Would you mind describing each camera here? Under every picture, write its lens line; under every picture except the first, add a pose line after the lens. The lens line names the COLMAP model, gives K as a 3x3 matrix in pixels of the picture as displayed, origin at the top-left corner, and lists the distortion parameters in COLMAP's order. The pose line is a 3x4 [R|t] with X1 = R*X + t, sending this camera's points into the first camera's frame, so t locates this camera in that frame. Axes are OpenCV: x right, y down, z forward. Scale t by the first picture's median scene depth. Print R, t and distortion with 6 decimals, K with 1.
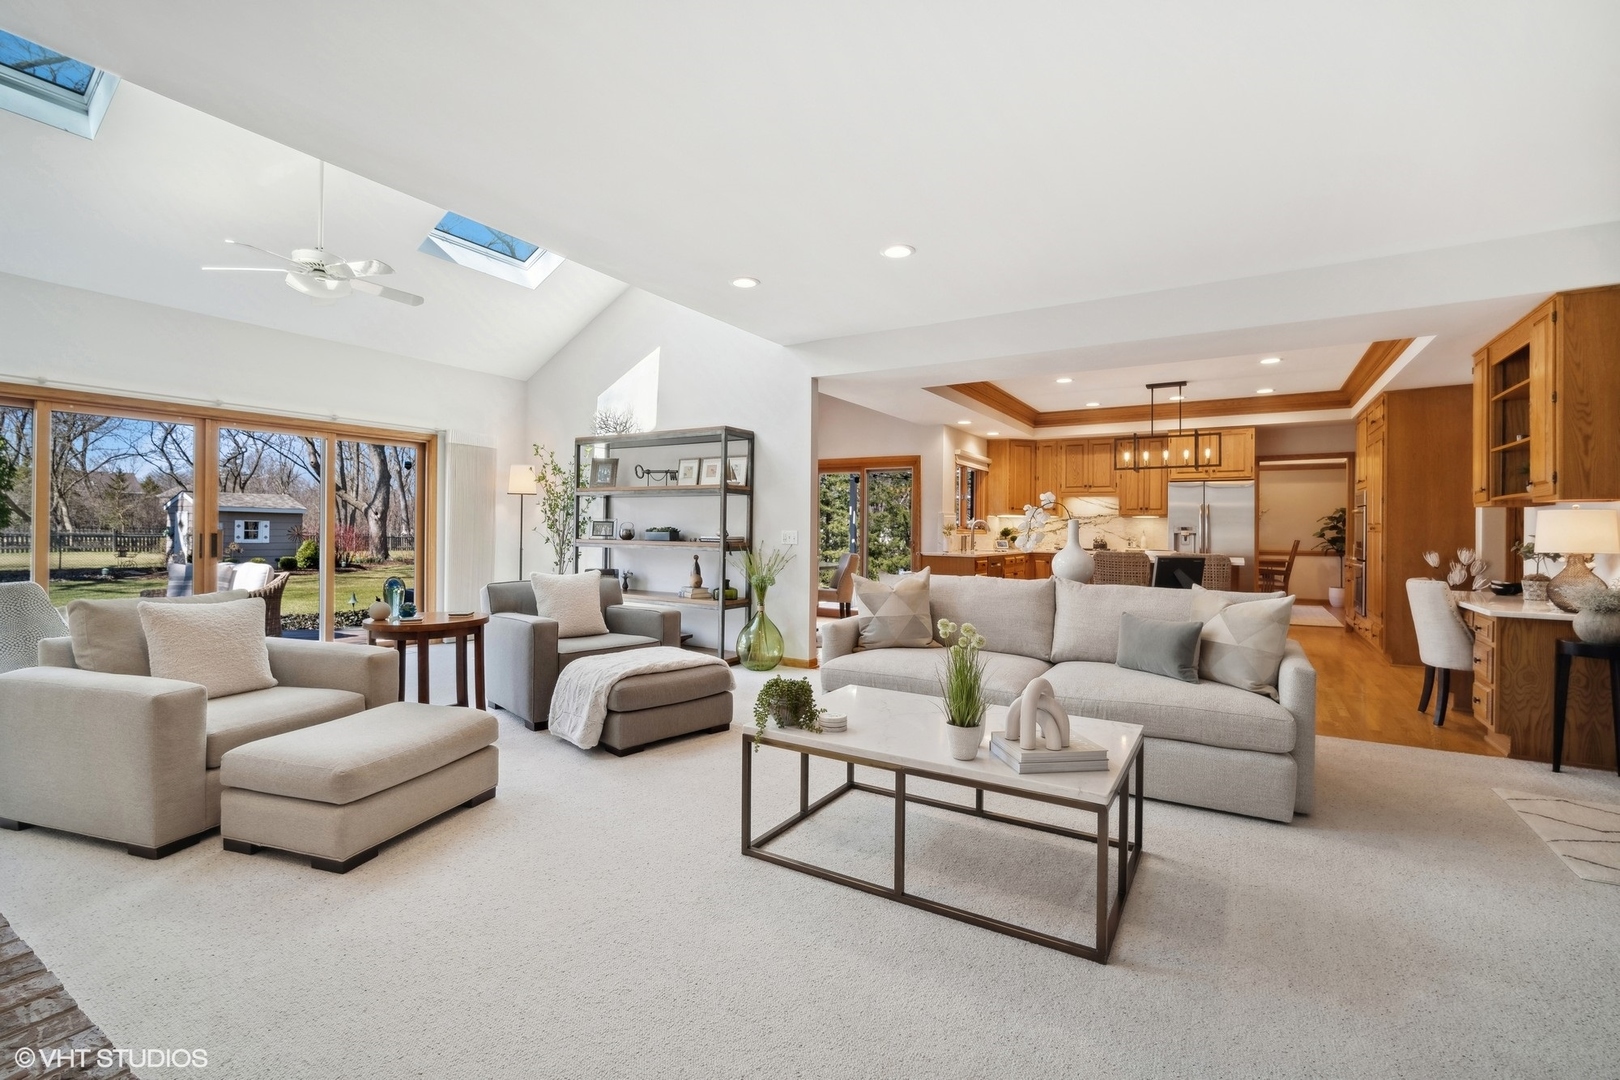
lens RADIAL K [[712.2, 0, 805.8], [0, 712.2, 539.8], [0, 0, 1]] dist [-0.003643, 0.001094]
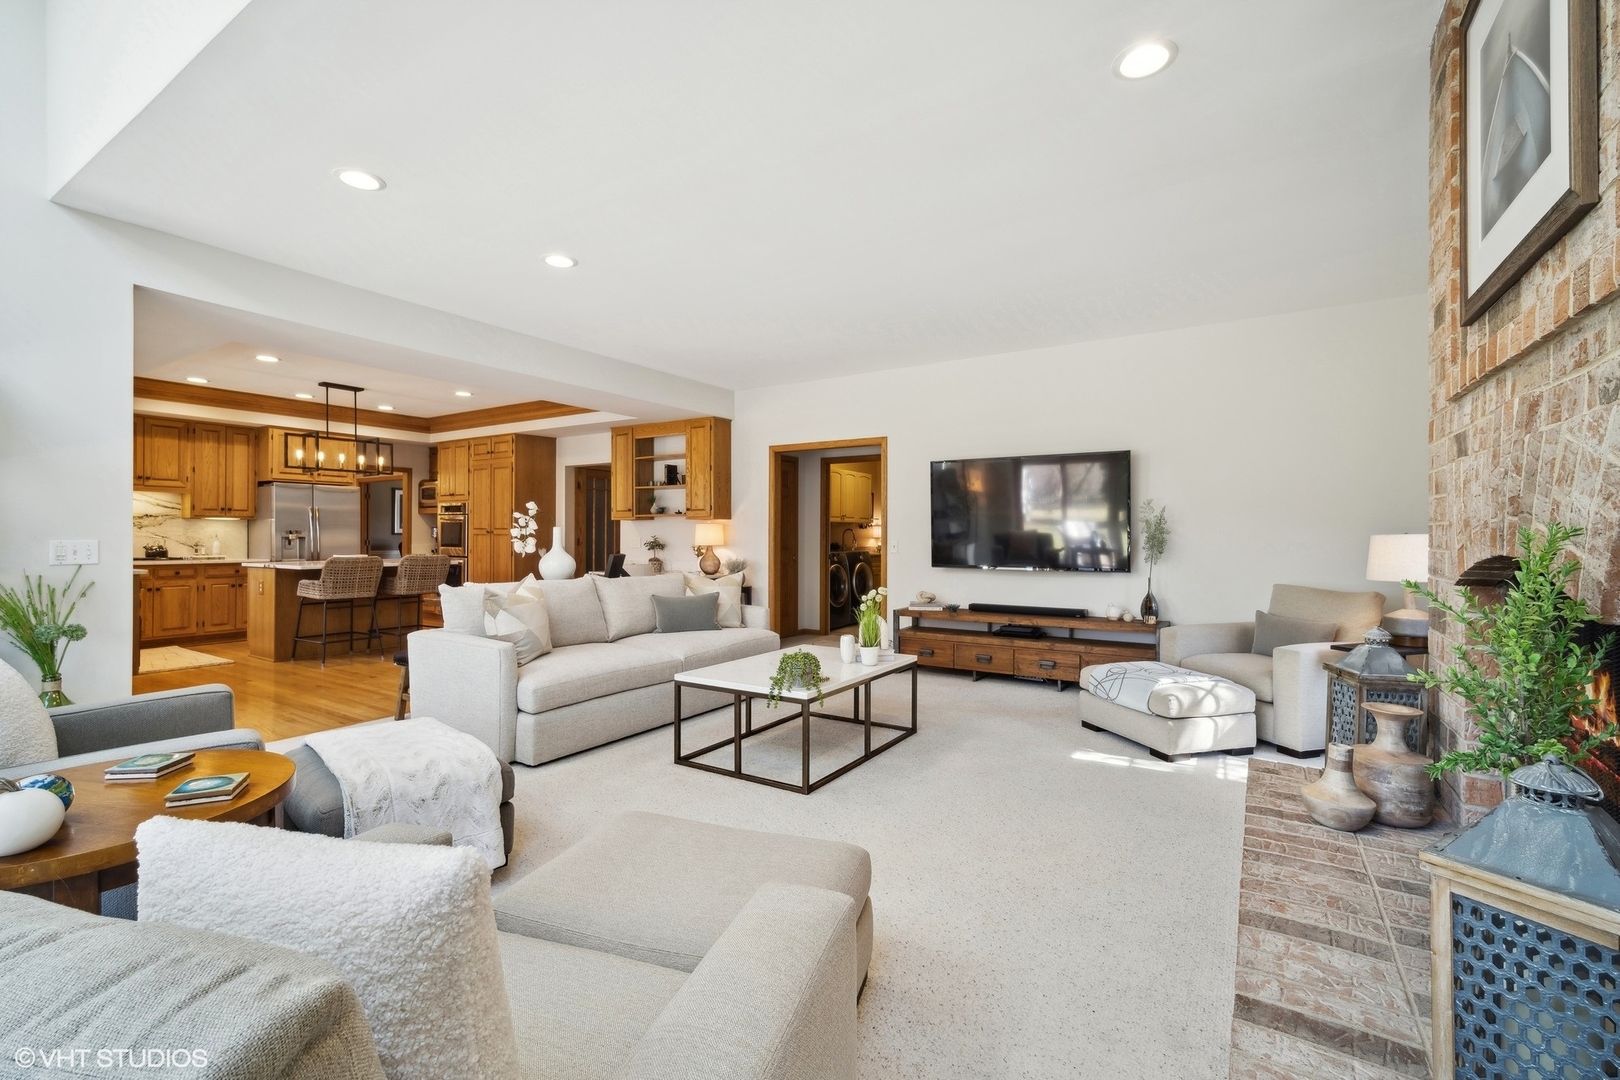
lens RADIAL K [[712.2, 0, 815.9], [0, 712.2, 533.7], [0, 0, 1]] dist [-0.003643, 0.001094]
pose [[0.011122, -0.004028, 0.999930, -0.412287], [0.013601, 0.999900, 0.003877, -0.007928], [-0.999846, 0.013557, 0.011175, 0.290682]]
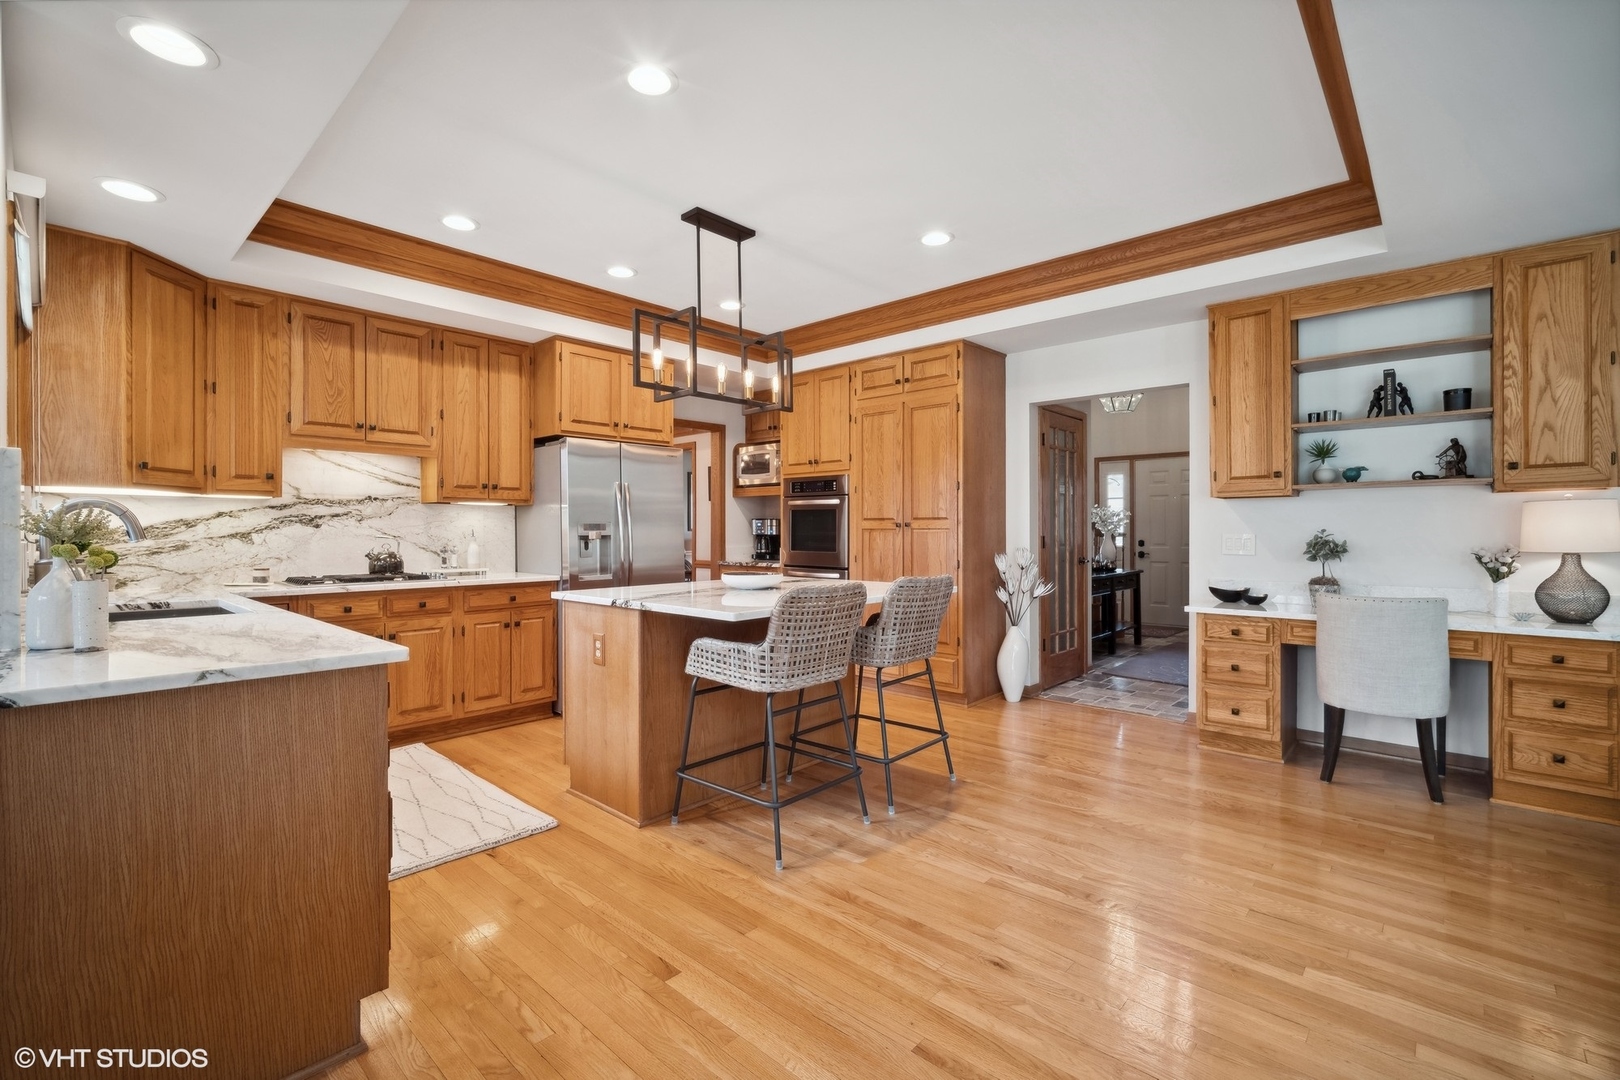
lens RADIAL K [[712.2, 0, 806.4], [0, 712.2, 531.3], [0, 0, 1]] dist [-0.003643, 0.001094]
pose [[0.191938, -0.009980, 0.981356, 0.039900], [0.020363, 0.999774, 0.006185, -0.012453], [-0.981196, 0.018796, 0.192097, 0.744383]]
